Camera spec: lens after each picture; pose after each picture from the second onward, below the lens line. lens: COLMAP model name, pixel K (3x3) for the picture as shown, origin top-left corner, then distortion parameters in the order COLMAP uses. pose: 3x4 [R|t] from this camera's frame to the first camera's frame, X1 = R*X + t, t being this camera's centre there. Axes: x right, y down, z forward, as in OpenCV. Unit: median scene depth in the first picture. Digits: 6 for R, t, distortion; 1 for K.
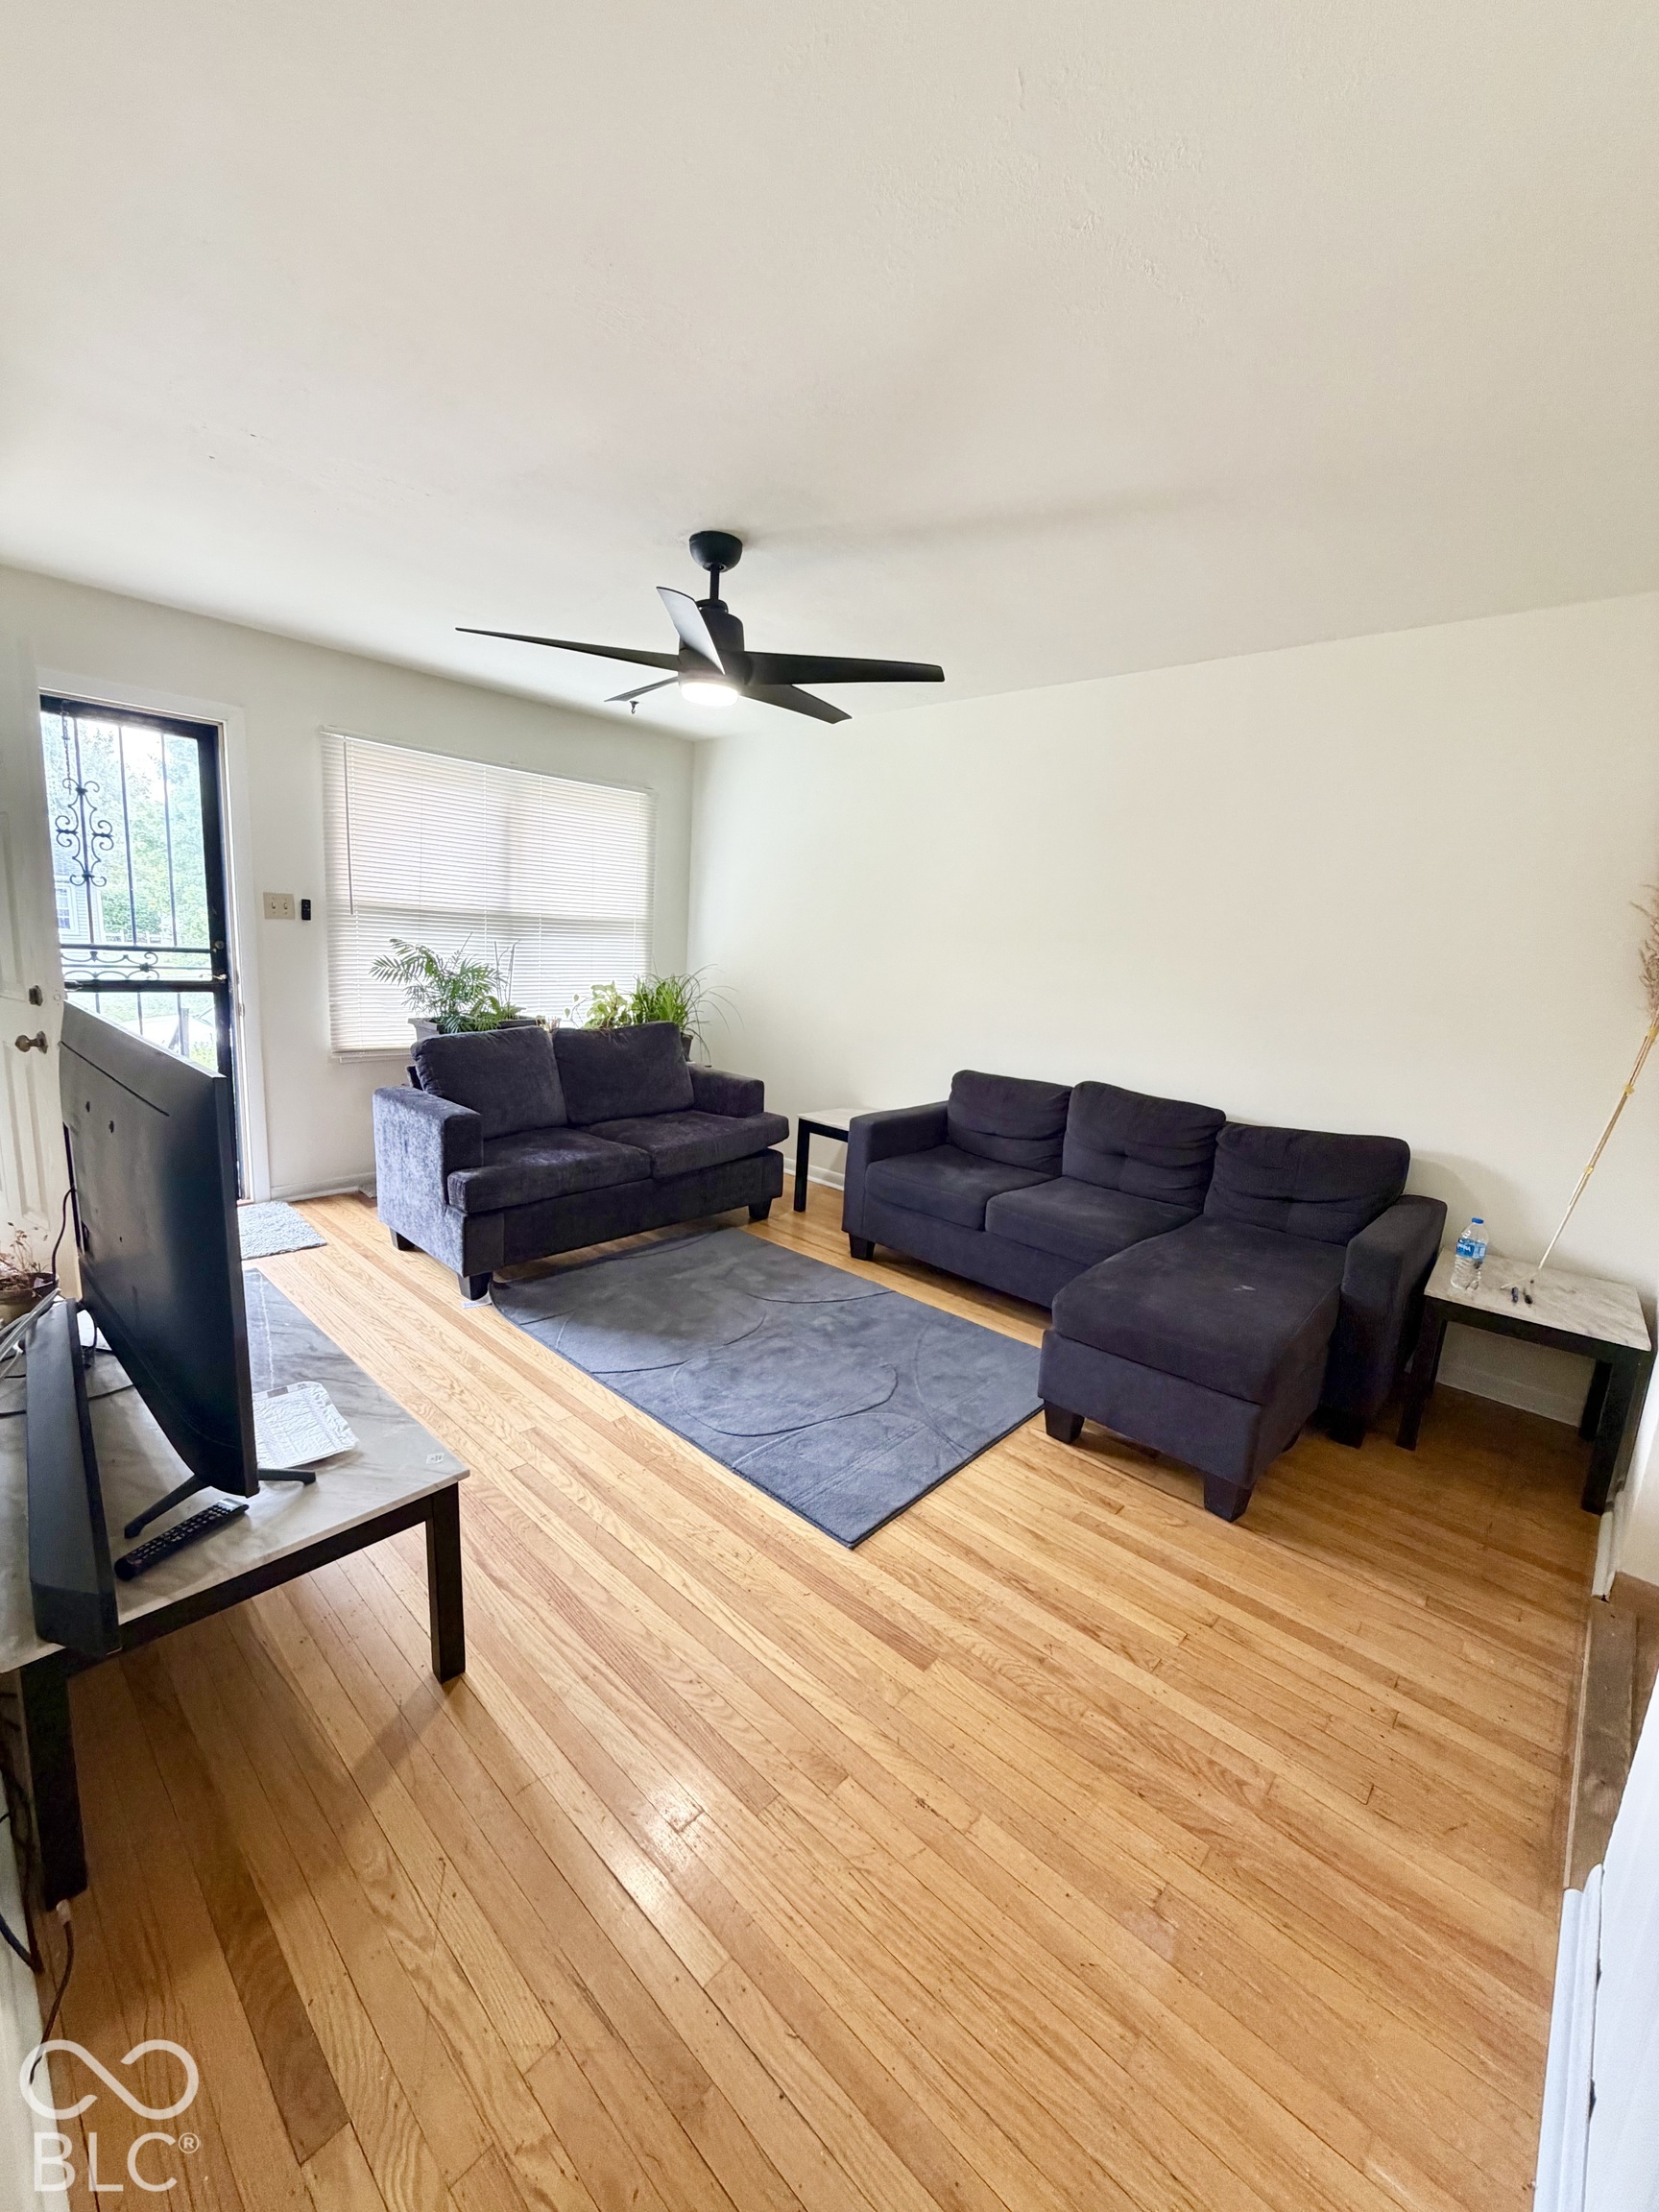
lens RADIAL K [[889.6, 0, 829.5], [0, 889.6, 1106.0], [0, 0, 1]] dist [0.000061, 0.000029]
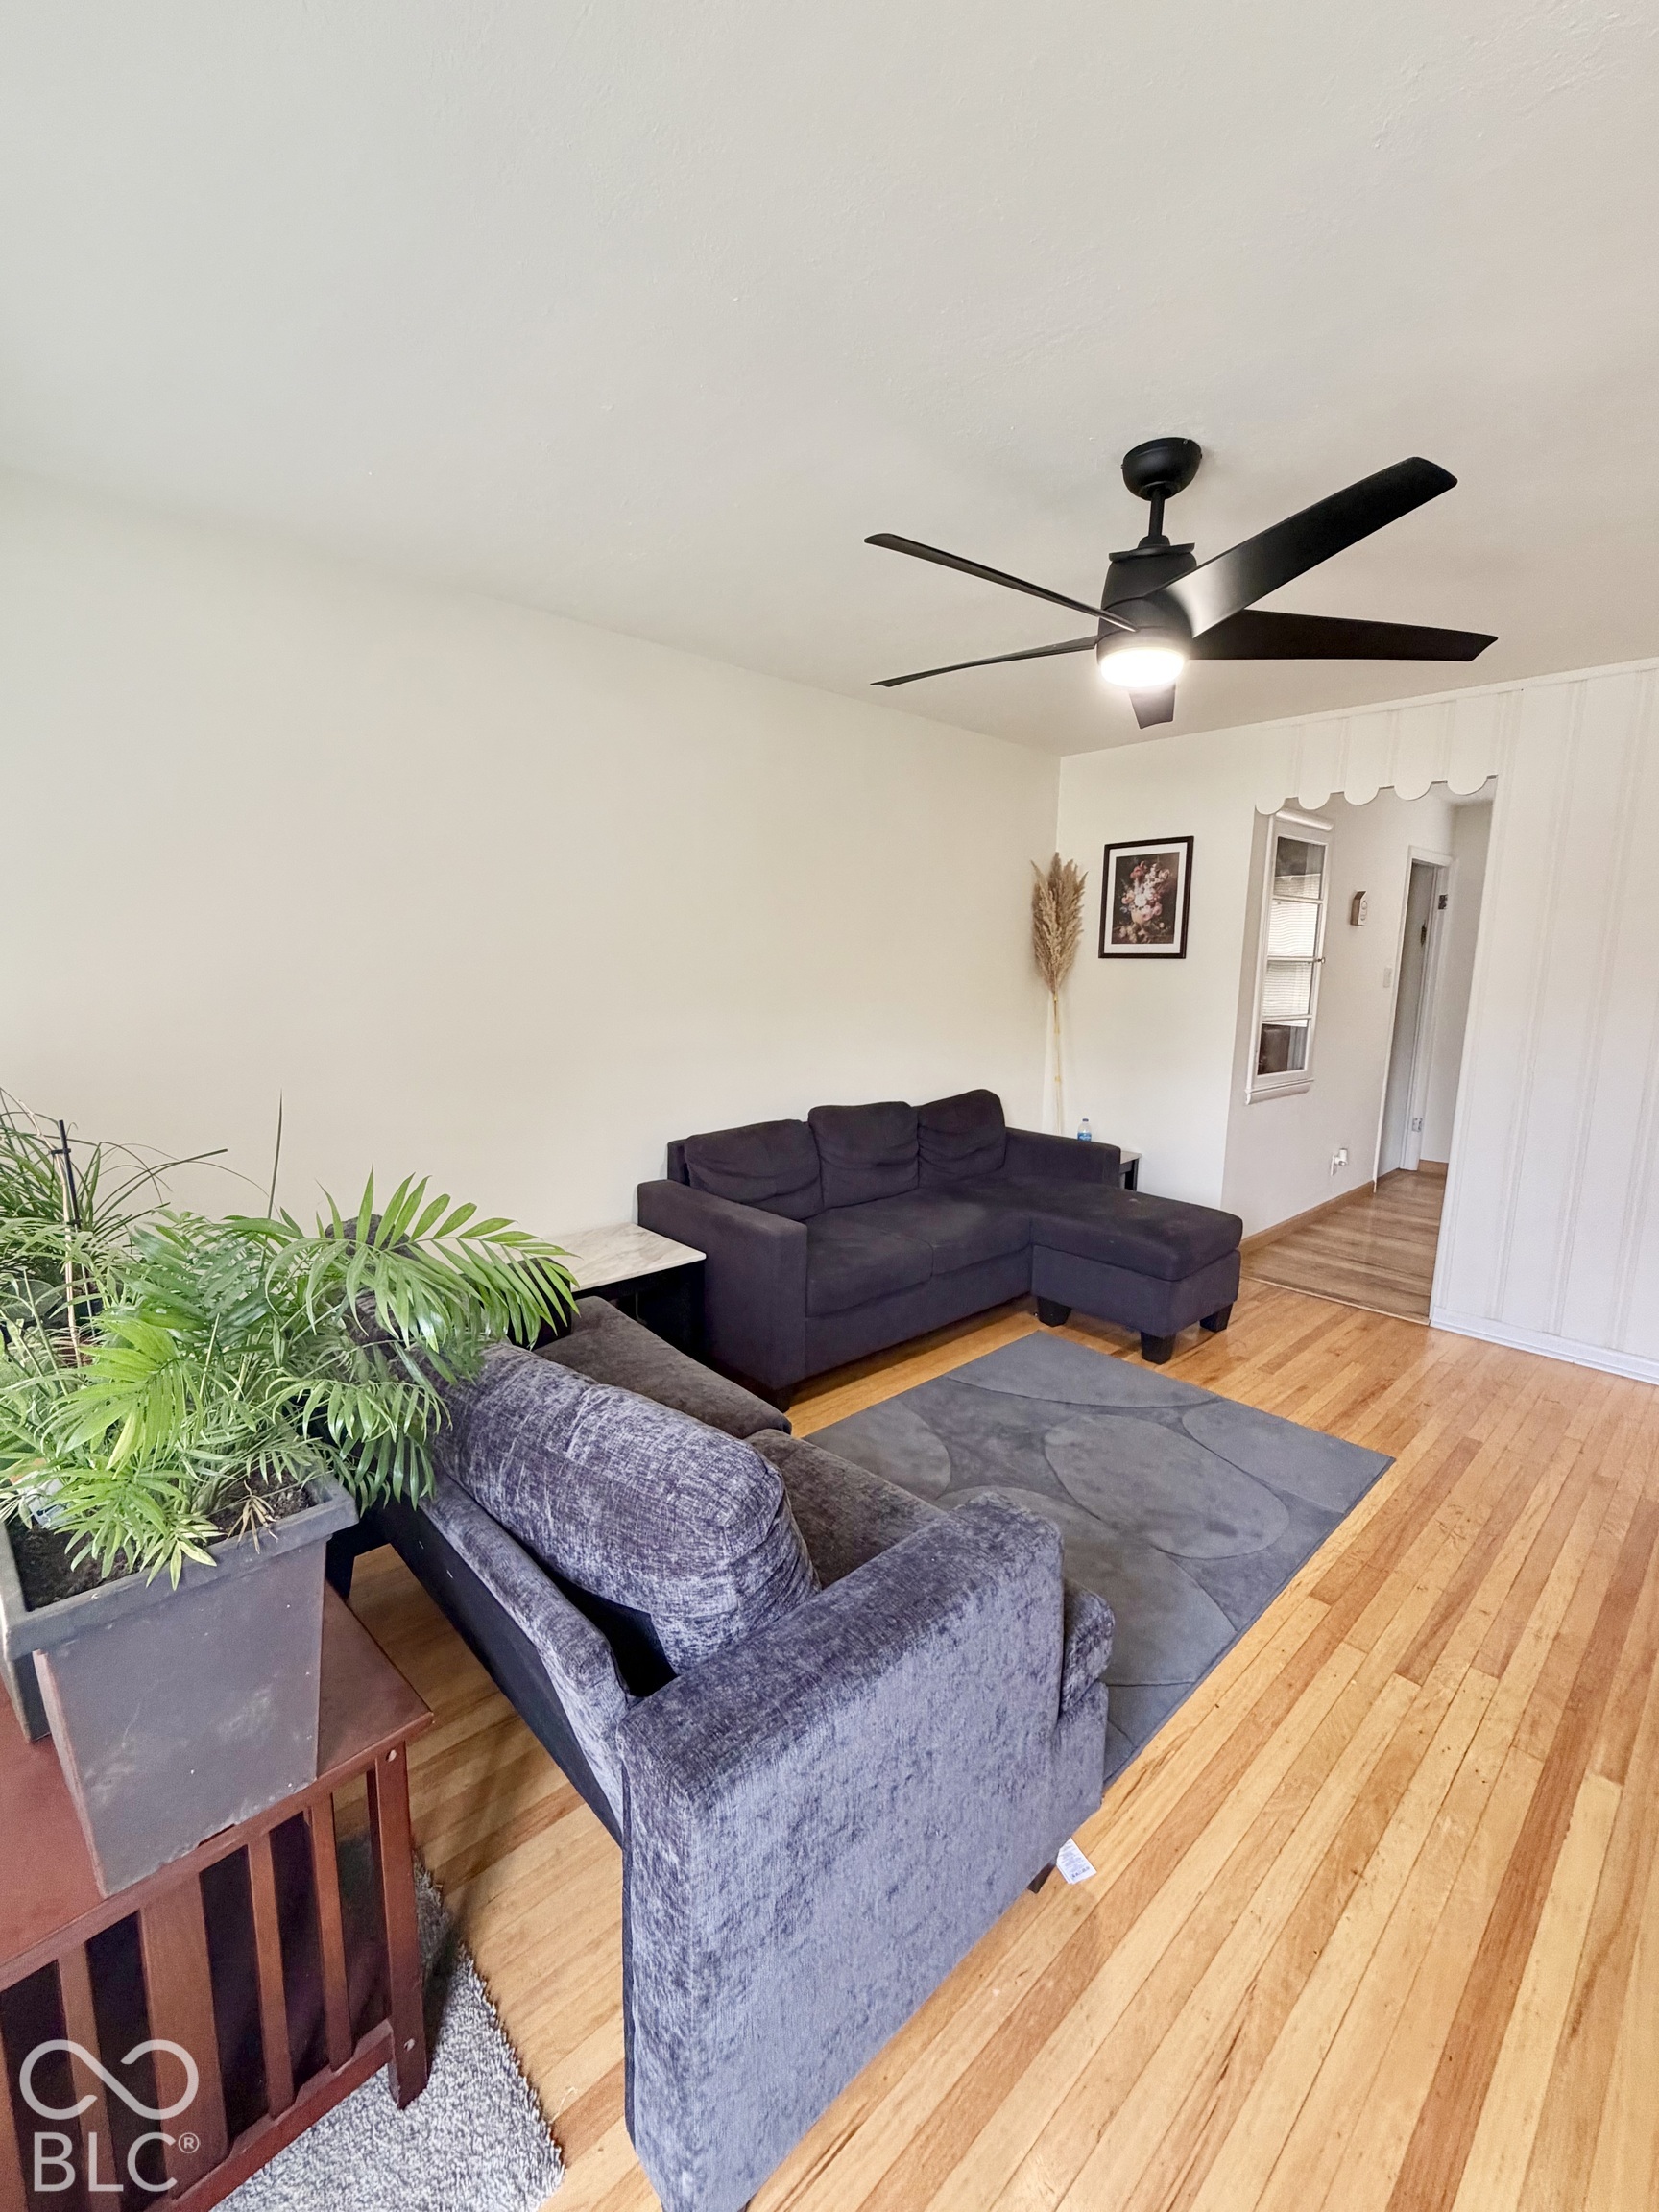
lens RADIAL K [[929.4, 0, 829.5], [0, 929.4, 1106.0], [0, 0, 1]] dist [-0.001194, -0.000130]
pose [[0.070096, -0.218123, 0.973401, -1.117969], [0.180928, 0.962396, 0.202628, -0.376355], [-0.980995, 0.161912, 0.106925, 1.433127]]
